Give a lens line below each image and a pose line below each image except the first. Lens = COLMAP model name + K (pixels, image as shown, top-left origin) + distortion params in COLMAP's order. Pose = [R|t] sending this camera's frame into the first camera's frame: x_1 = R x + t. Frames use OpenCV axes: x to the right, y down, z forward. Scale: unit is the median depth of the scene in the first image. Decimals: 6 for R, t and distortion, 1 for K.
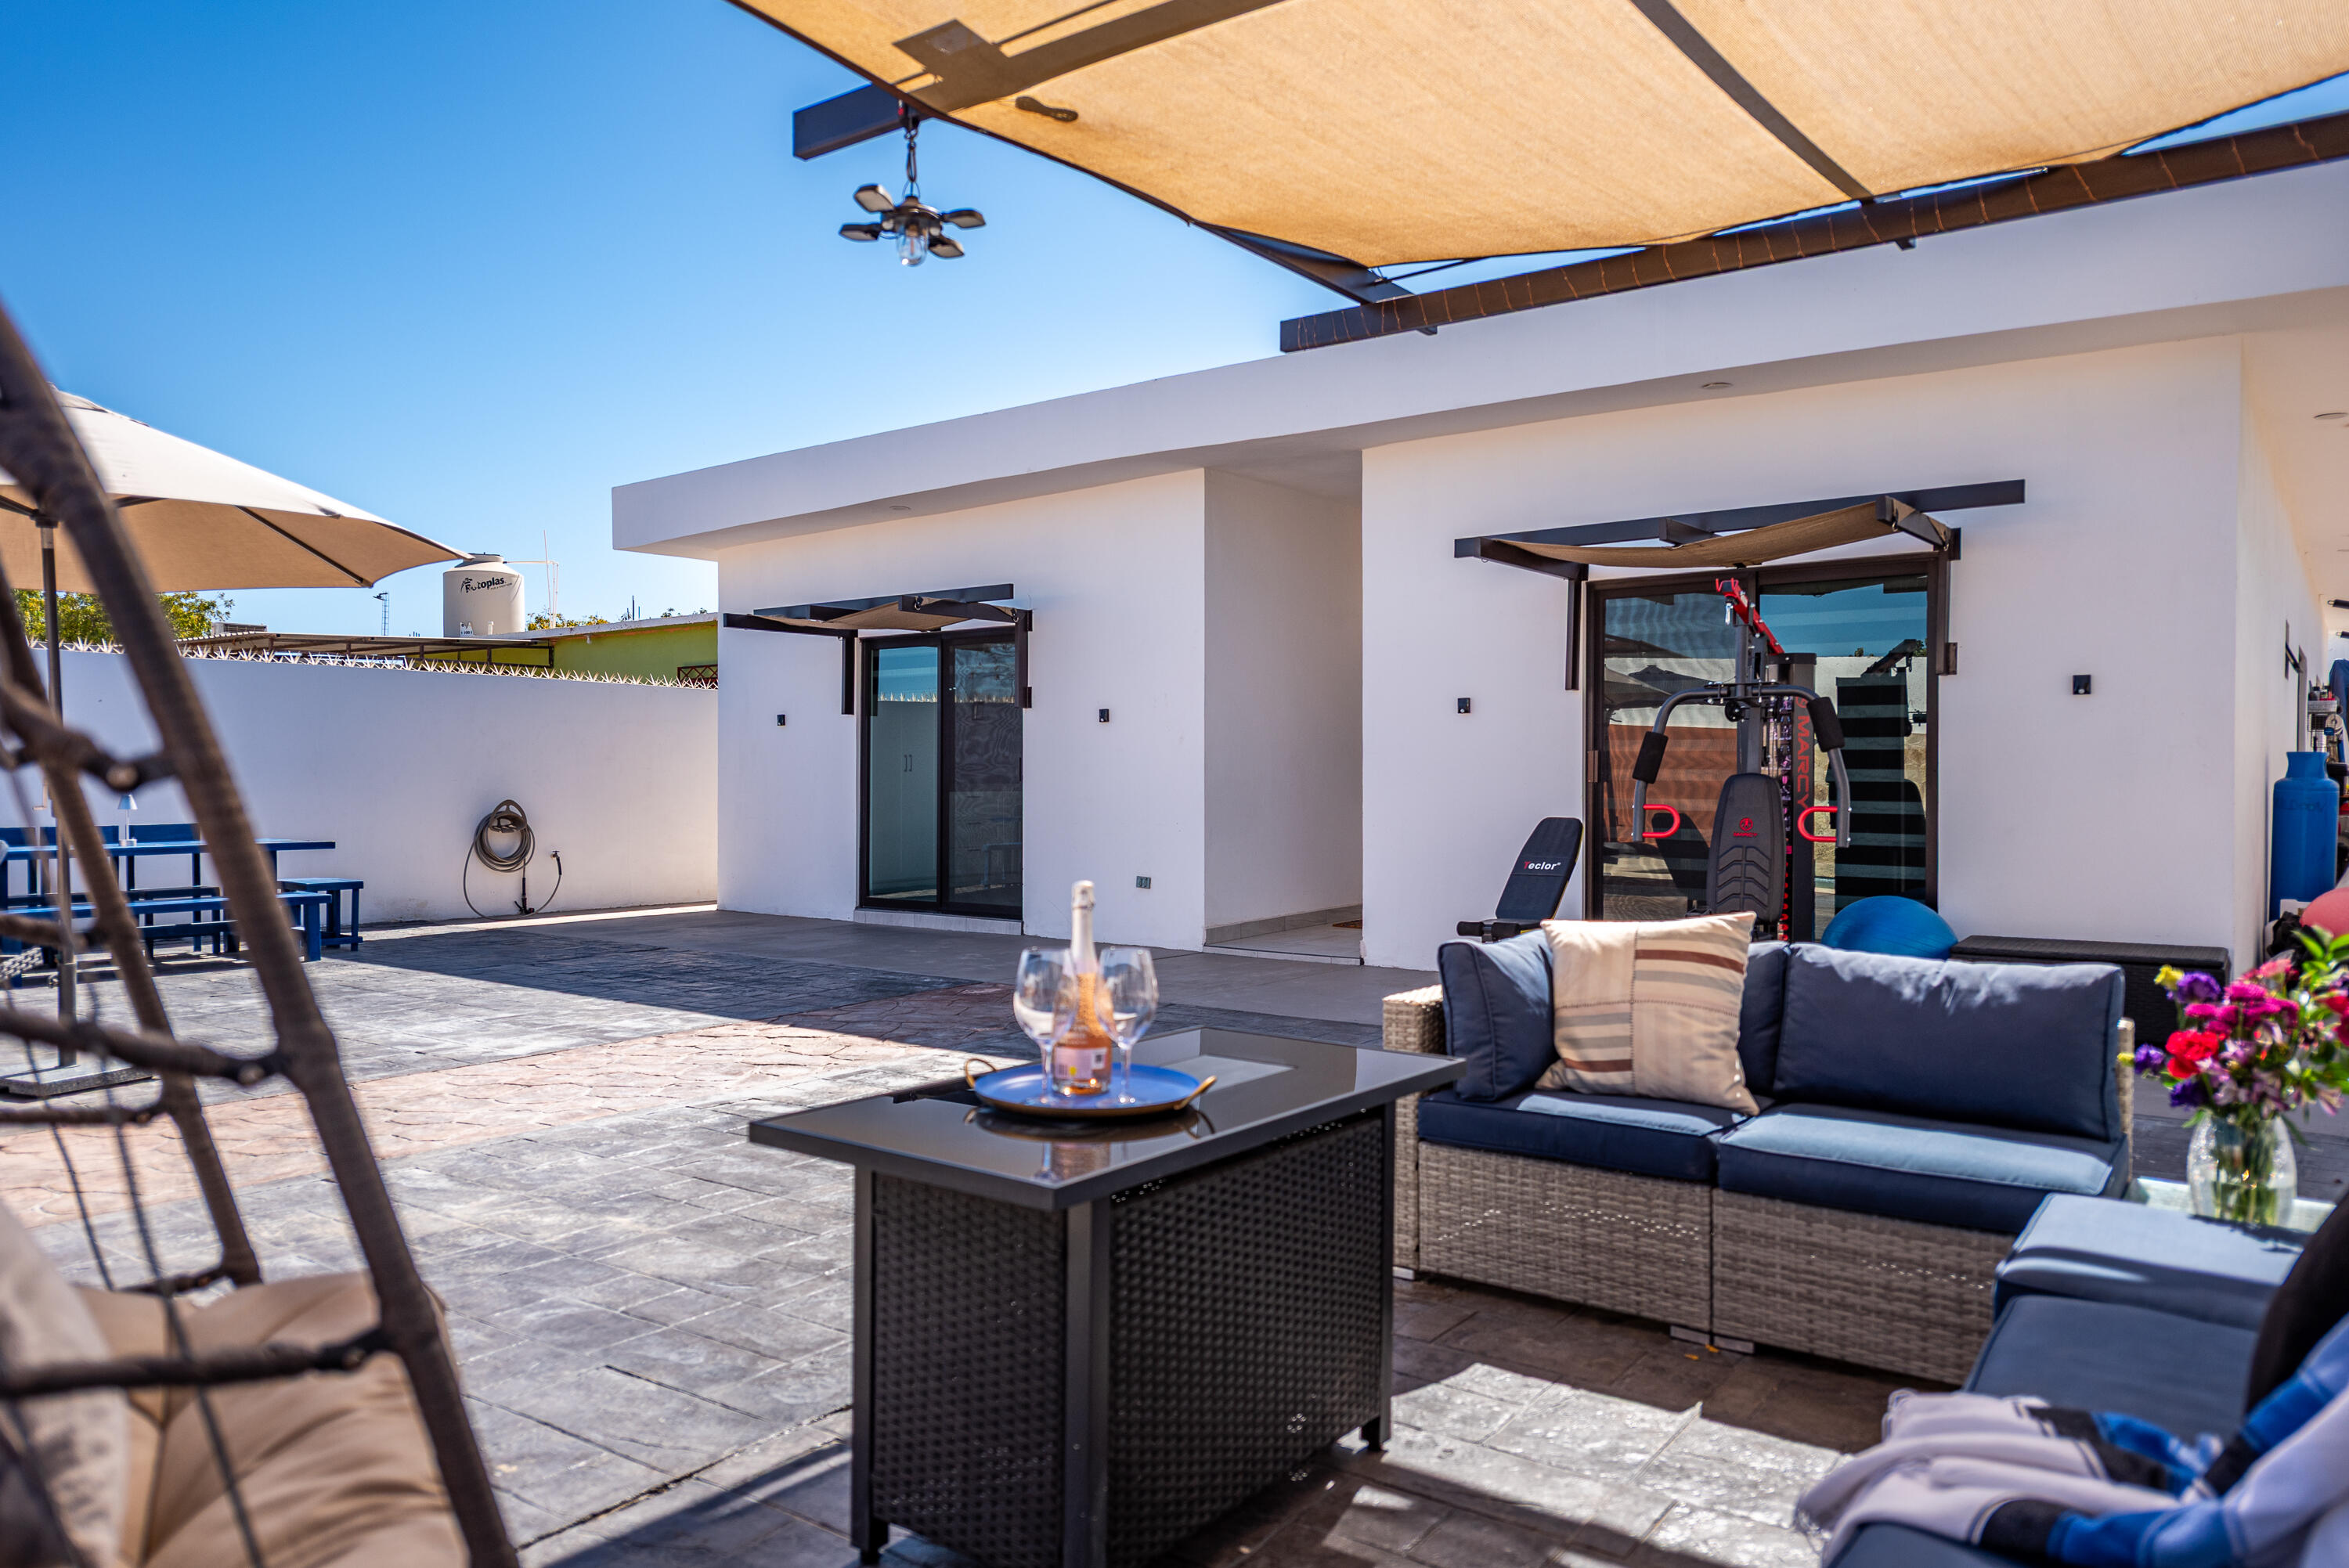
lens RADIAL K [[1593.2, 0, 1202.9], [0, 1593.2, 790.3], [0, 0, 1]] dist [0.034061, -0.031297]
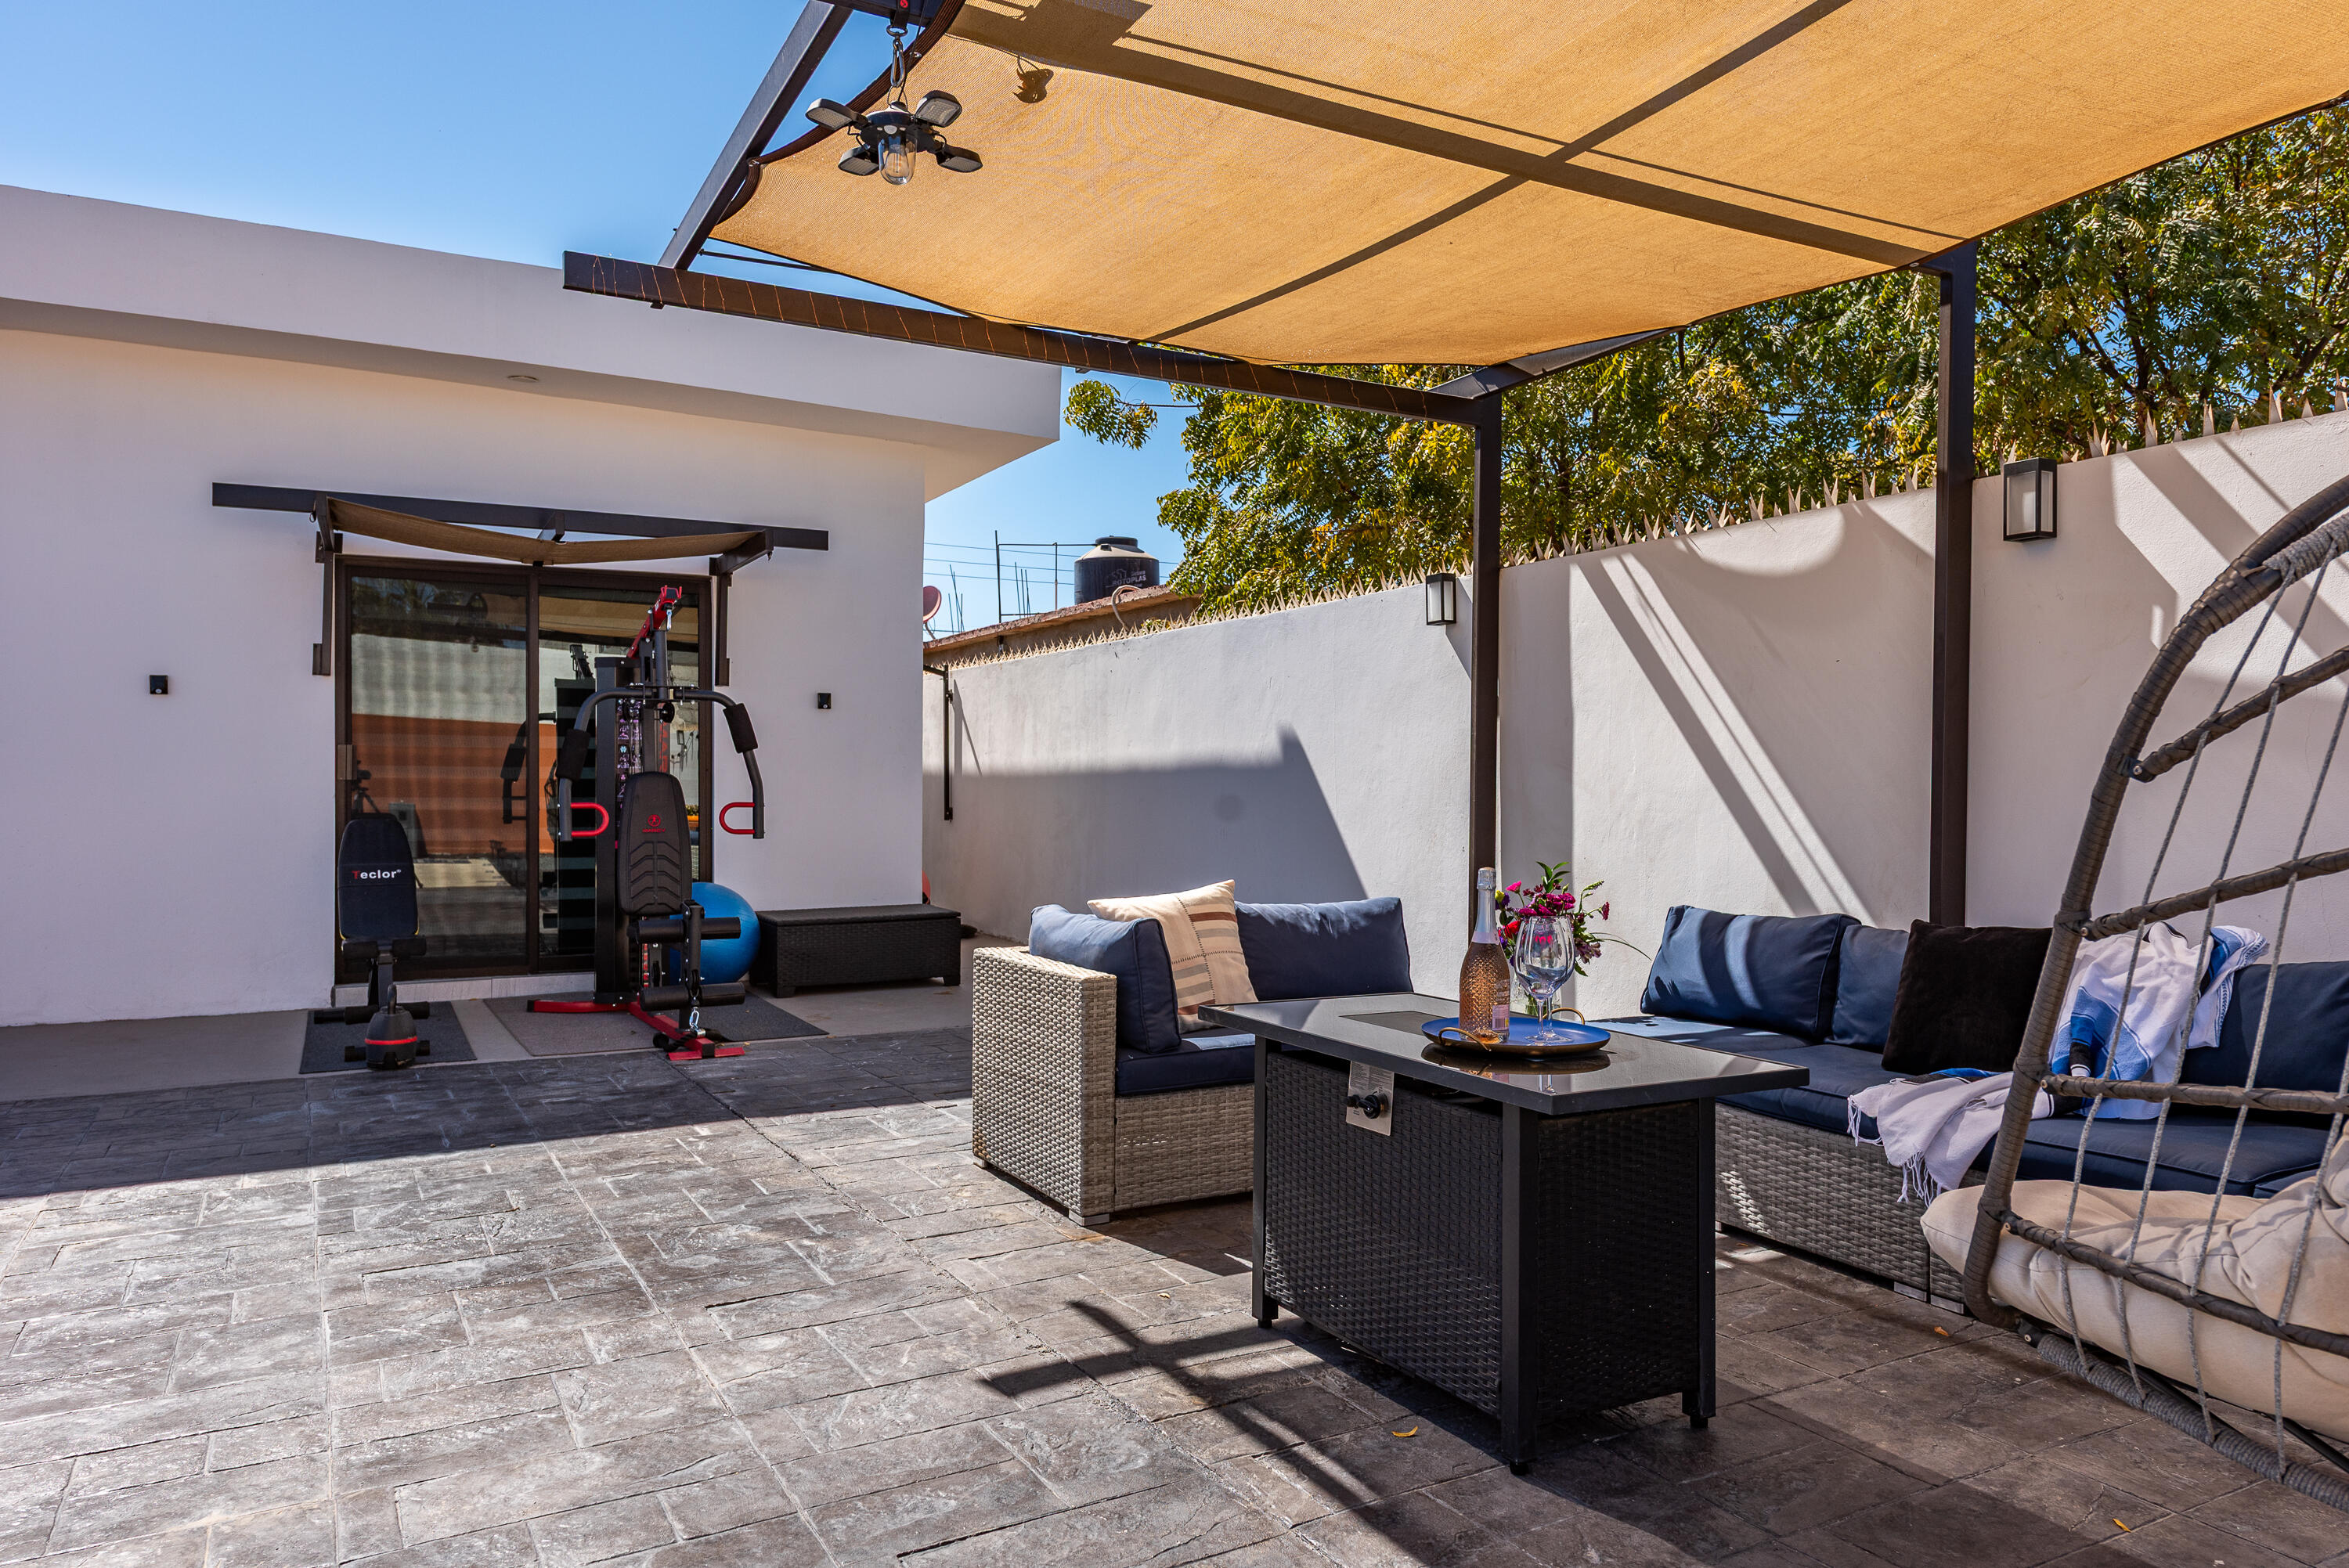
lens RADIAL K [[1561.2, 0, 1180.8], [0, 1561.2, 781.8], [0, 0, 1]] dist [0.044565, -0.047152]
pose [[0.421192, -0.001852, 0.906970, -0.644261], [0.003972, 0.999992, 0.000197, -0.004100], [-0.906963, 0.003520, 0.421196, 0.368357]]
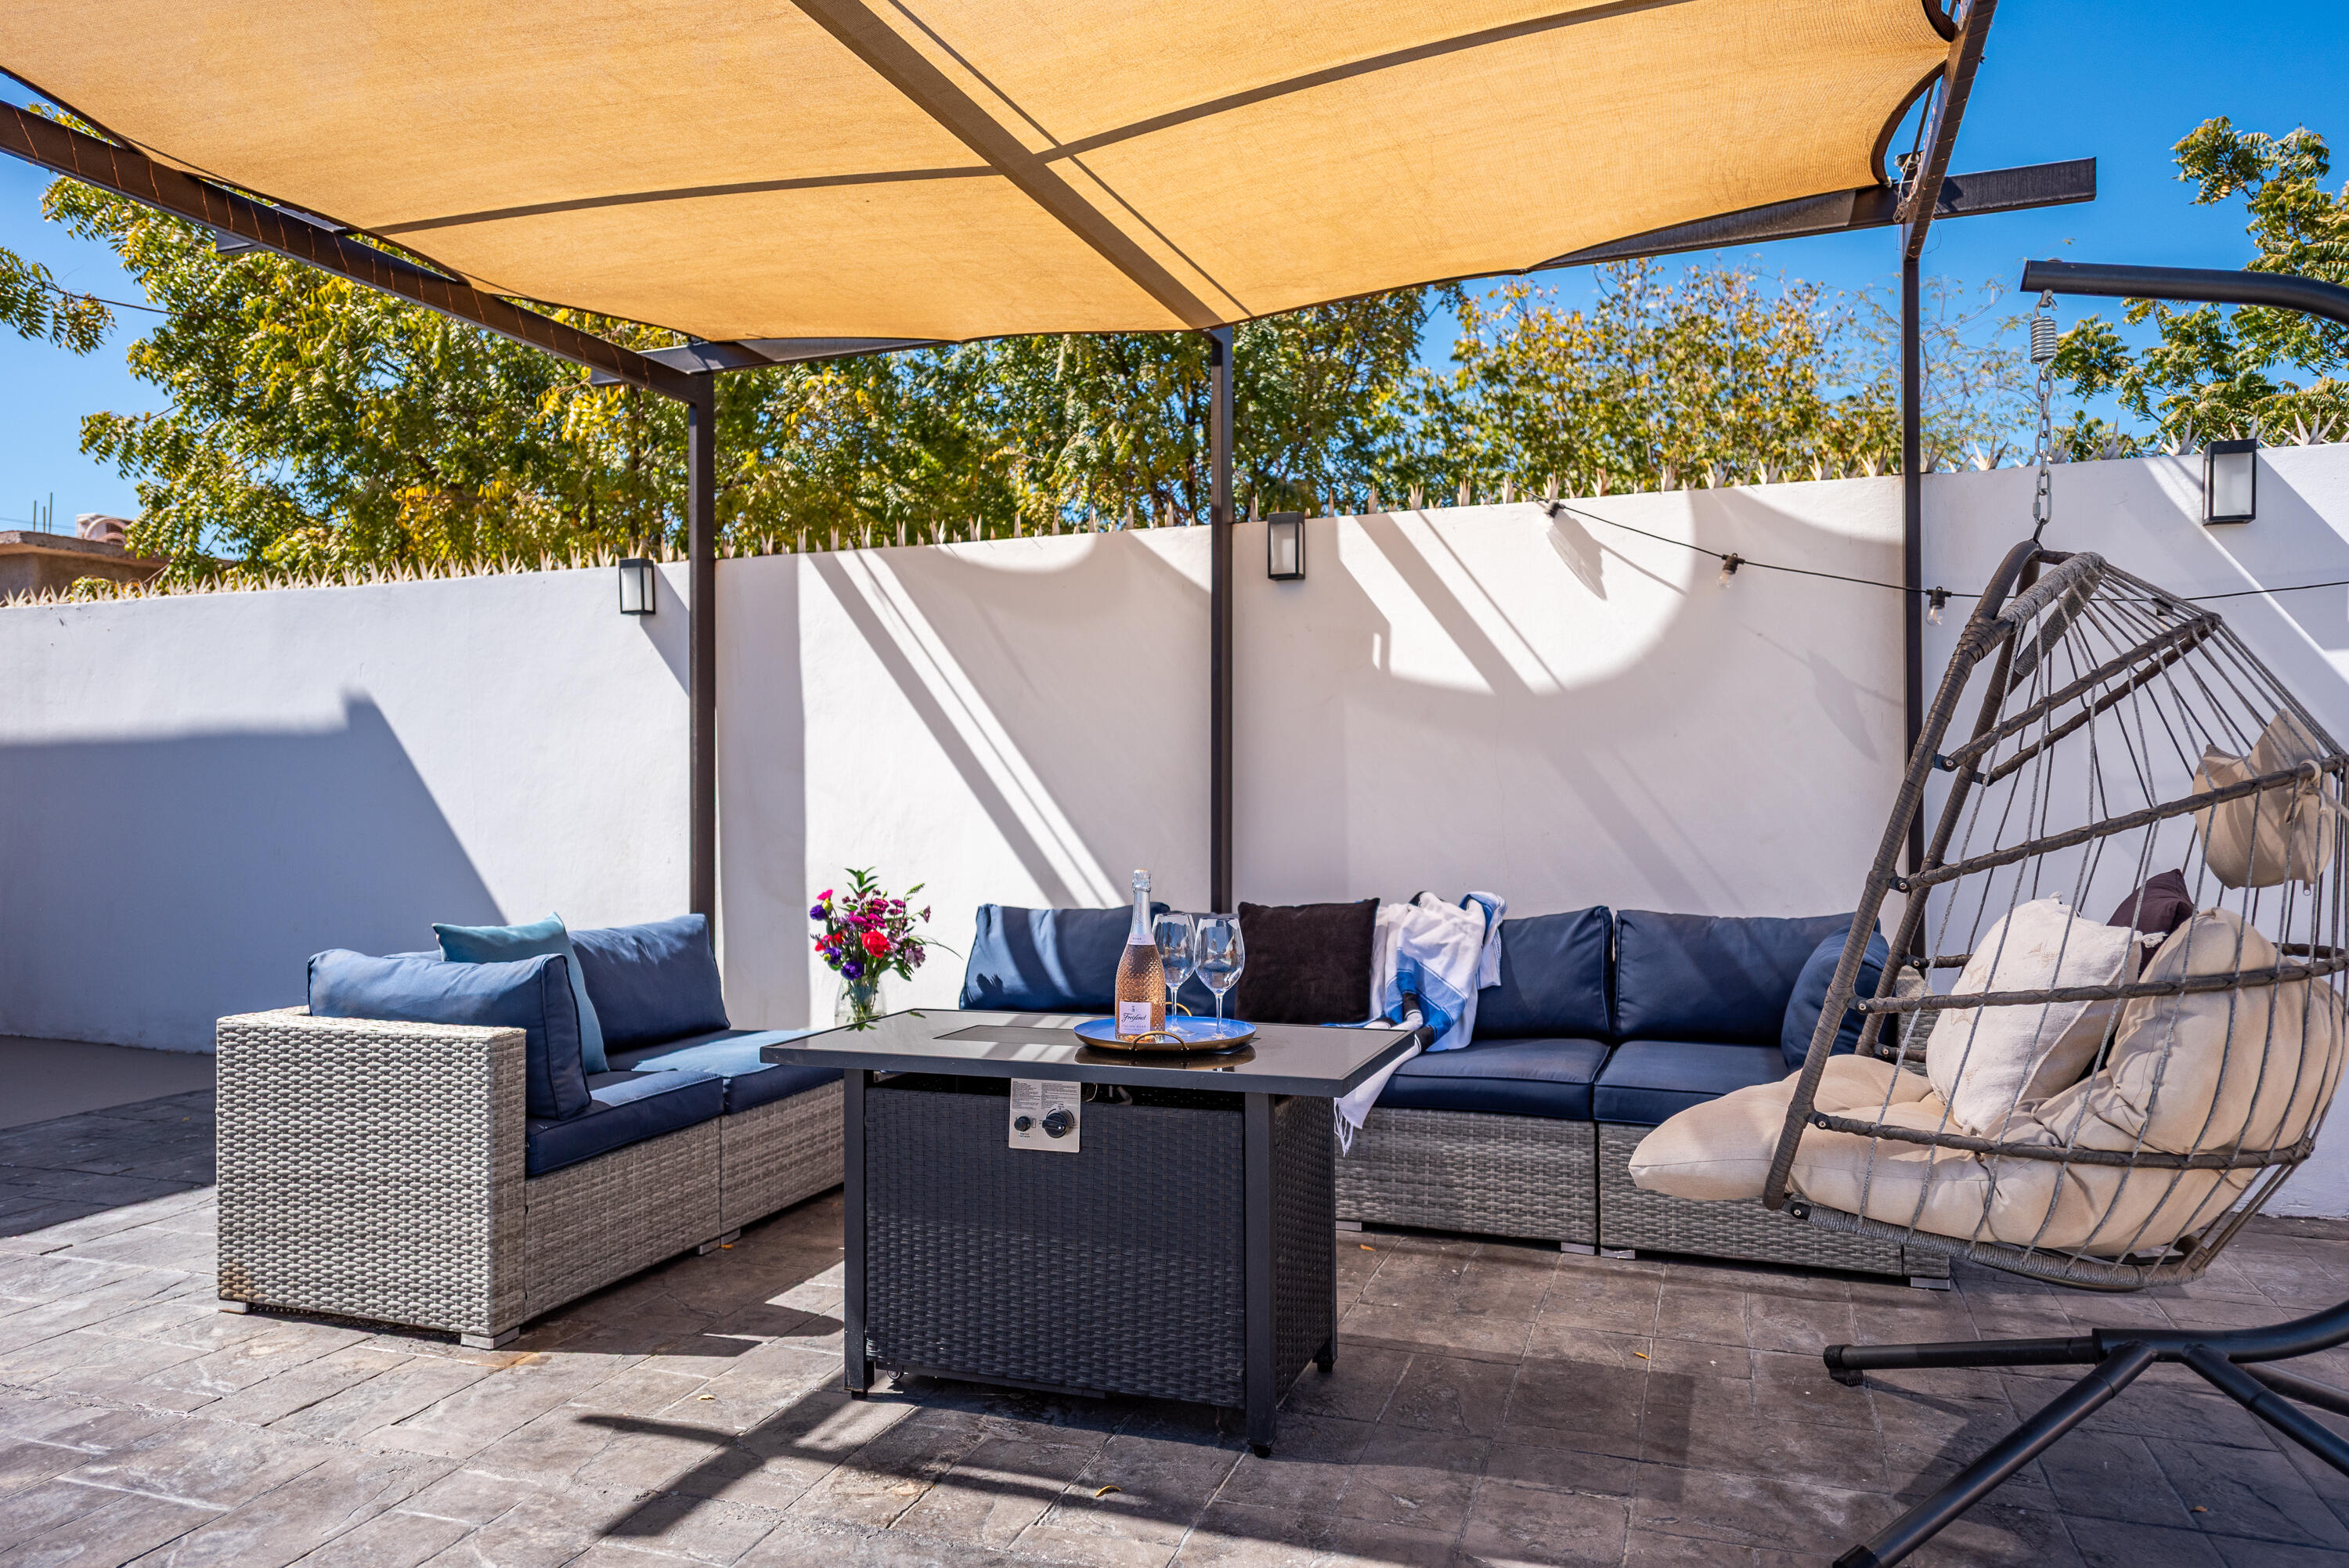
lens RADIAL K [[1563.6, 0, 1175.6], [0, 1563.6, 791.5], [0, 0, 1]] dist [0.038453, -0.027340]
pose [[-0.279742, -0.004173, 0.960066, -0.628431], [0.010786, 0.999914, 0.007489, -0.004421], [-0.960015, 0.012450, -0.279673, 0.672172]]
